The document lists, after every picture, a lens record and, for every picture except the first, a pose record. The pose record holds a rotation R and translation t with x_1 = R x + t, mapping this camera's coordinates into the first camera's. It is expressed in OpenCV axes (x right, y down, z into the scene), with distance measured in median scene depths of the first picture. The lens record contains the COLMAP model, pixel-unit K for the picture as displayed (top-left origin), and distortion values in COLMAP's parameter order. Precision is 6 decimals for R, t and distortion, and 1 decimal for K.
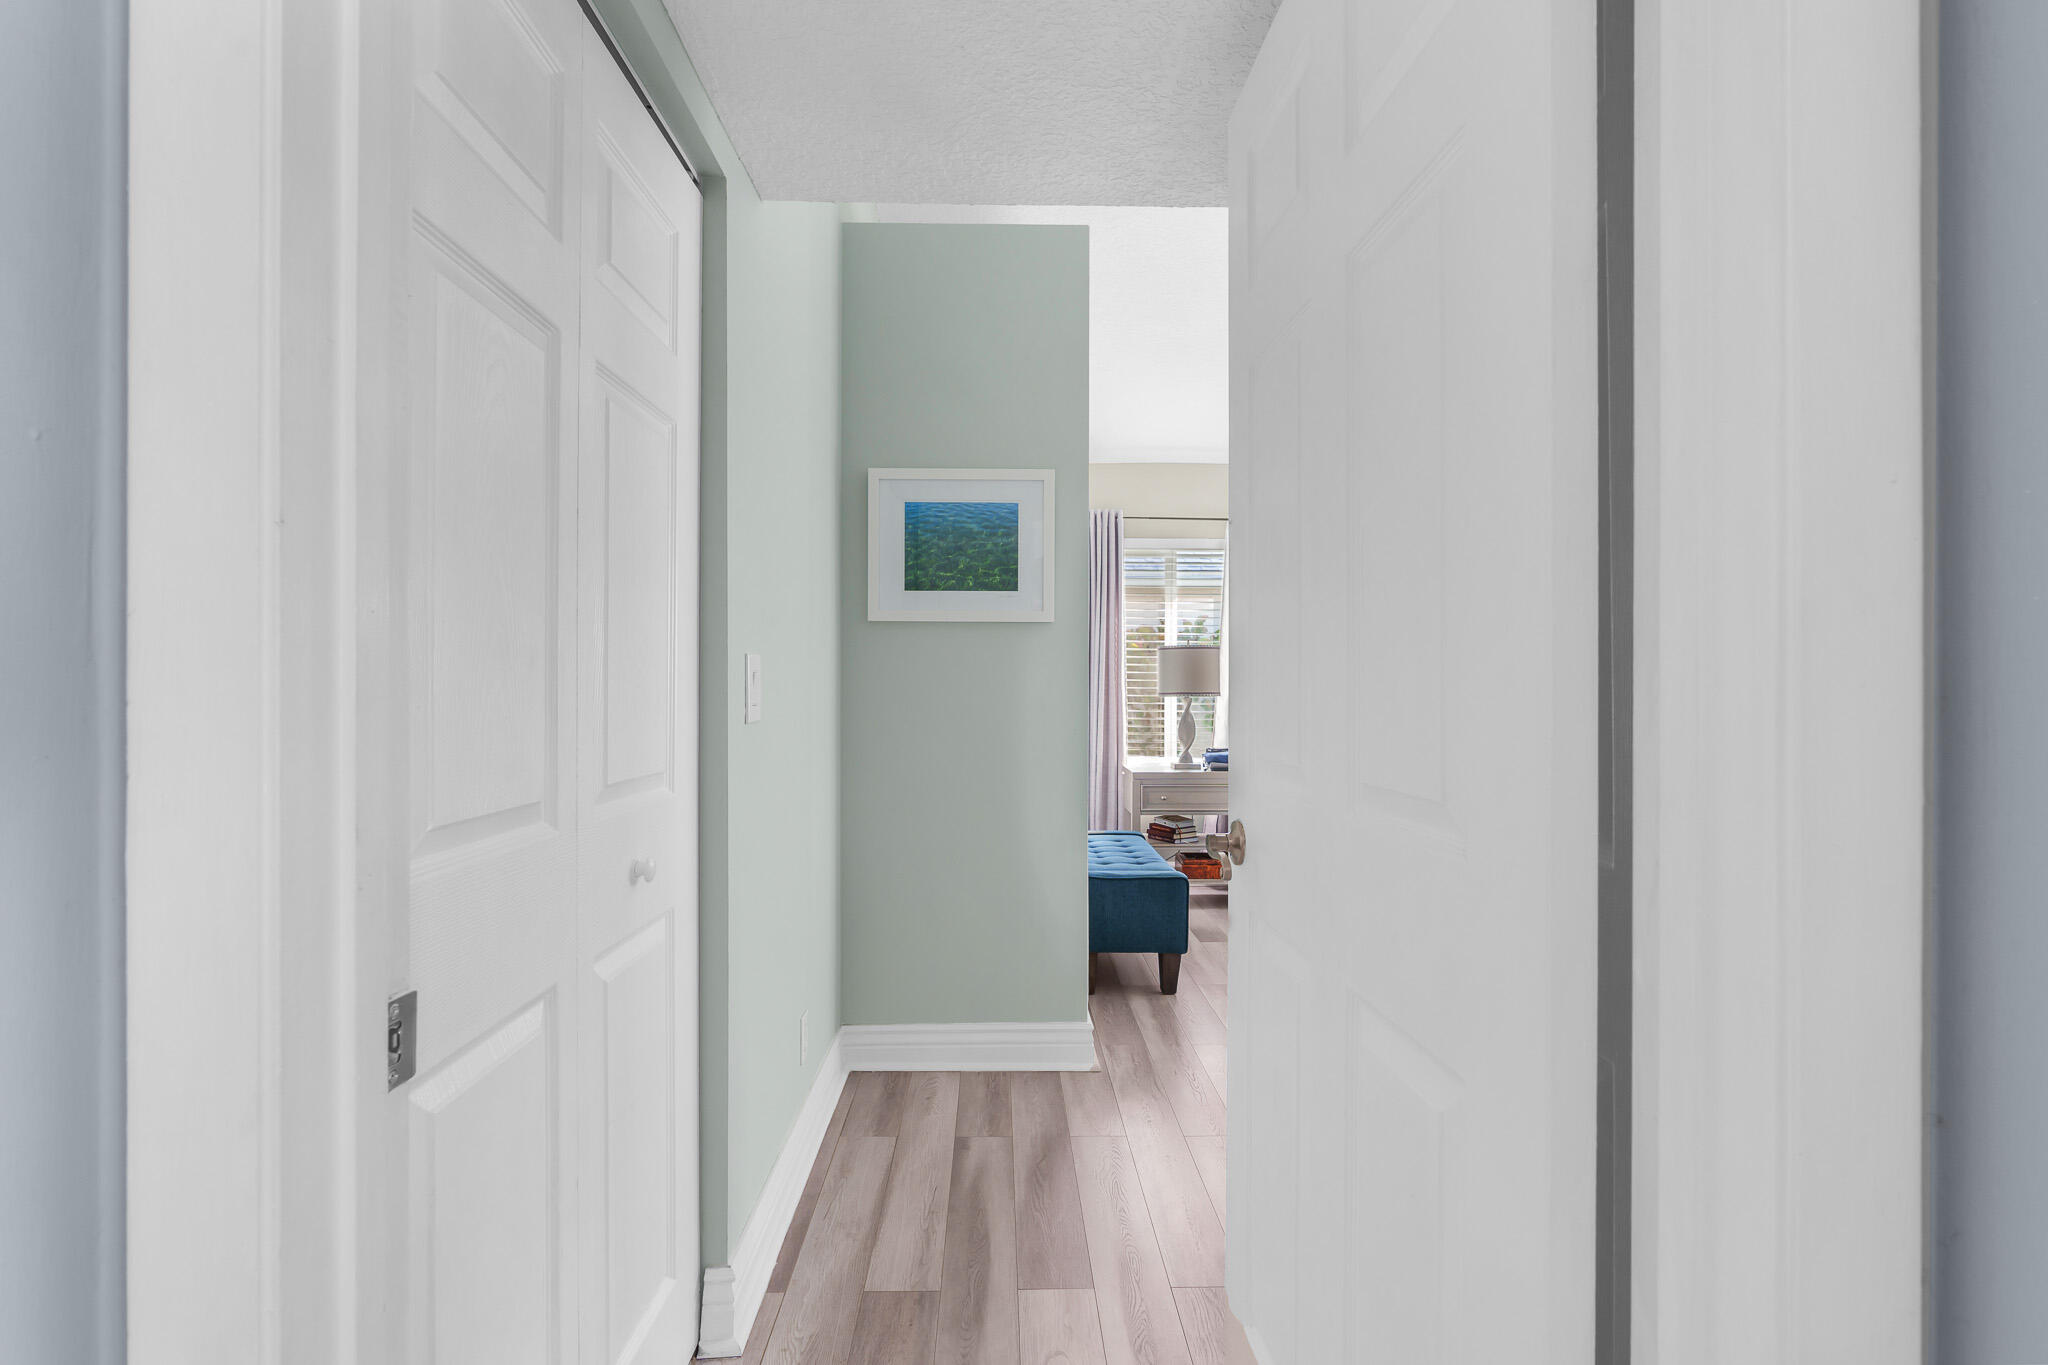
lens RADIAL K [[933.4, 0, 1023.6], [0, 933.4, 680.0], [0, 0, 1]] dist [-0.004878, -0.001096]
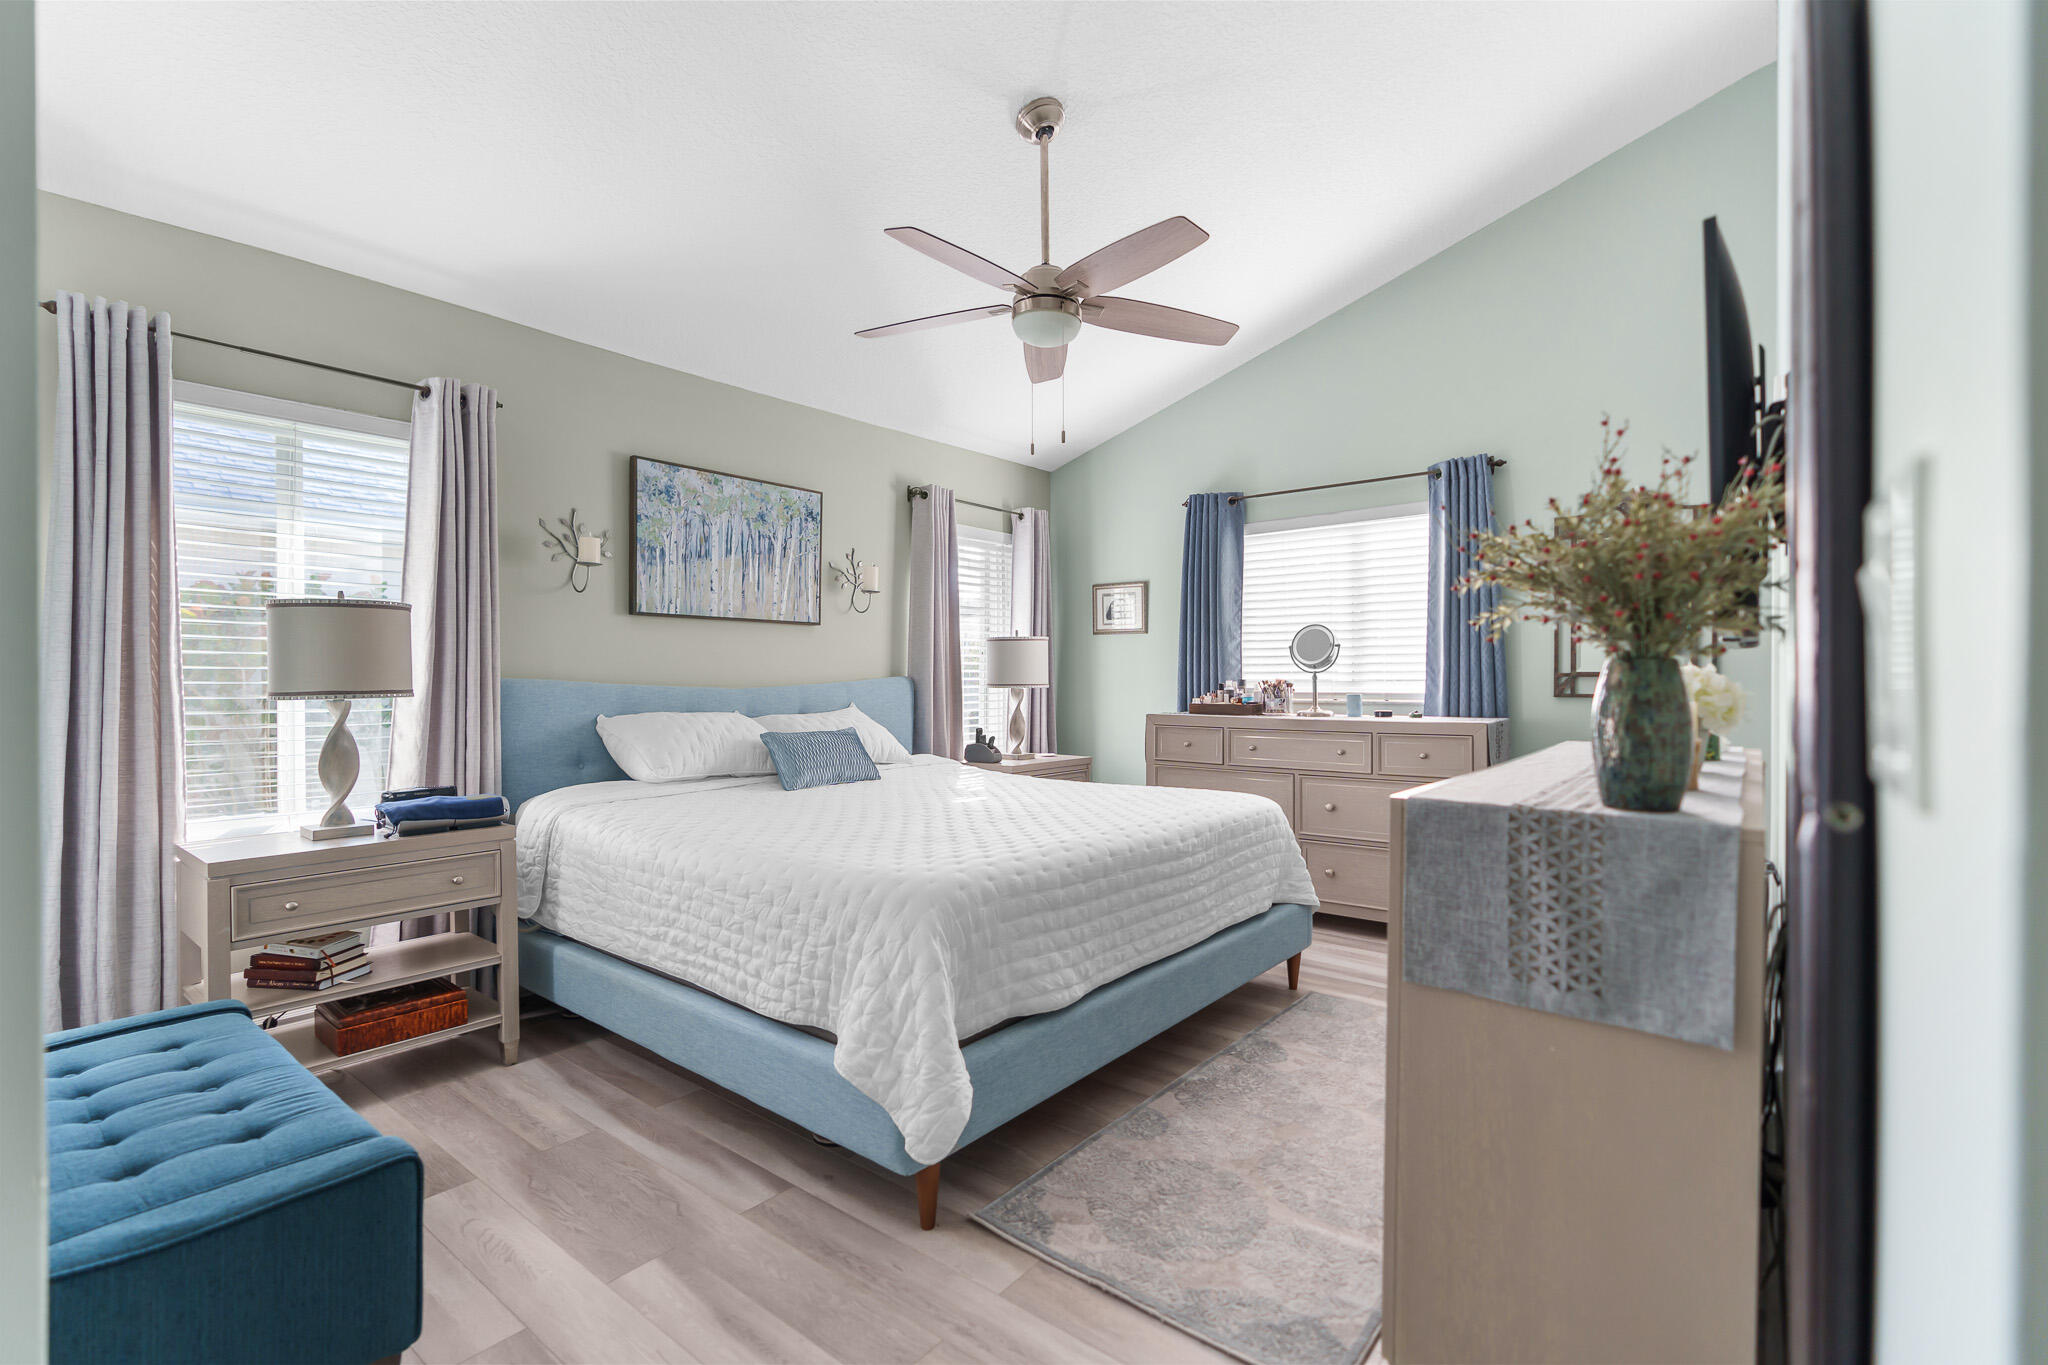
lens RADIAL K [[933.4, 0, 1027.1], [0, 933.4, 678.4], [0, 0, 1]] dist [-0.004878, -0.001096]
pose [[0.653351, -0.009079, 0.757001, 0.032222], [0.007116, 0.999958, 0.005851, 0.006258], [-0.757022, 0.001564, 0.653388, 0.367196]]
